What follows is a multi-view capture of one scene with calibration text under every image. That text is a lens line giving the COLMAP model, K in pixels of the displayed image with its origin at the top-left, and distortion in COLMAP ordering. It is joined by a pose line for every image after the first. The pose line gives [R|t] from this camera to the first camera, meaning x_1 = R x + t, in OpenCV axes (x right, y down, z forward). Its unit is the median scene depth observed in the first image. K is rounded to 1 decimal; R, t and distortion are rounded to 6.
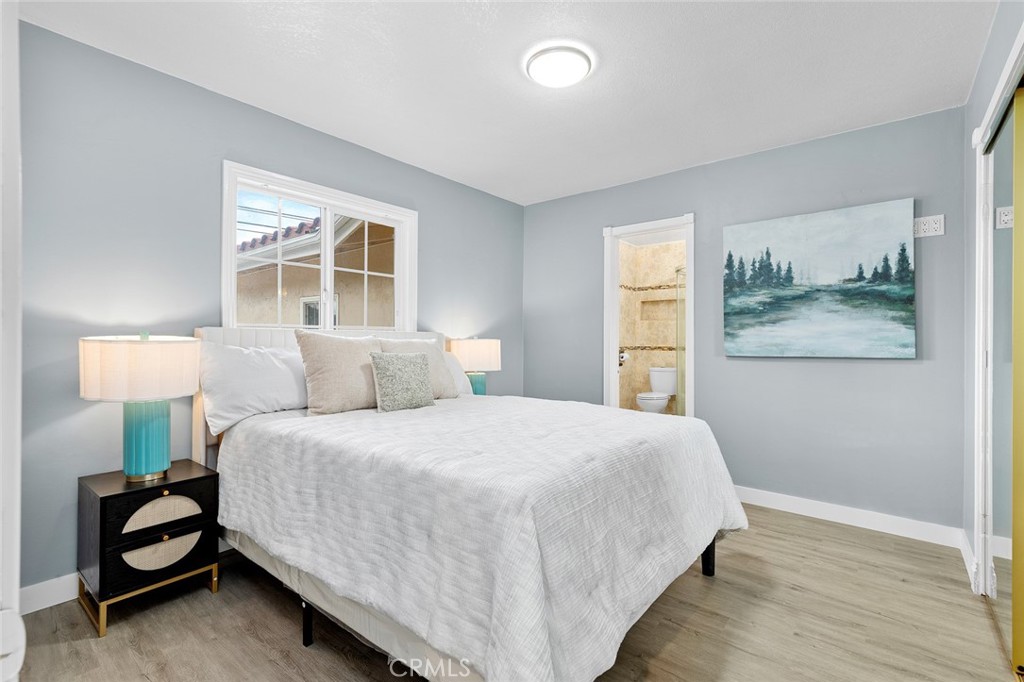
lens RADIAL K [[458.7, 0, 513.8], [0, 458.7, 340.3], [0, 0, 1]] dist [0.007325, -0.000958]
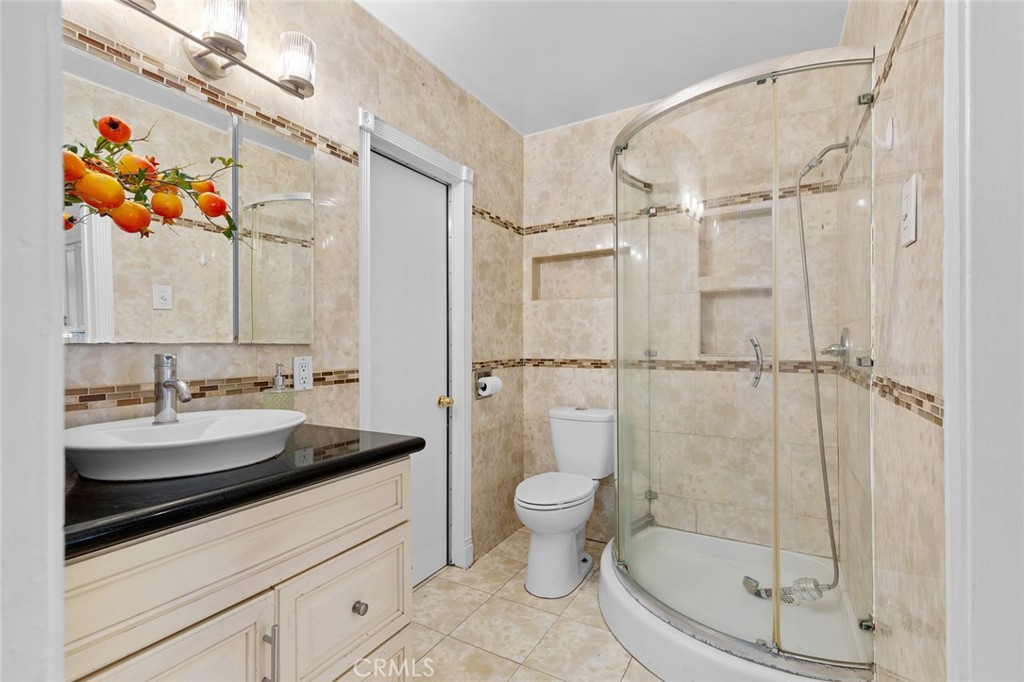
lens RADIAL K [[458.7, 0, 509.7], [0, 458.7, 343.6], [0, 0, 1]] dist [0.007325, -0.000958]
pose [[0.986982, -0.005003, 0.160753, 0.186576], [0.006097, 0.999961, -0.006315, 0.001392], [-0.160715, 0.007212, 0.986975, 0.576050]]
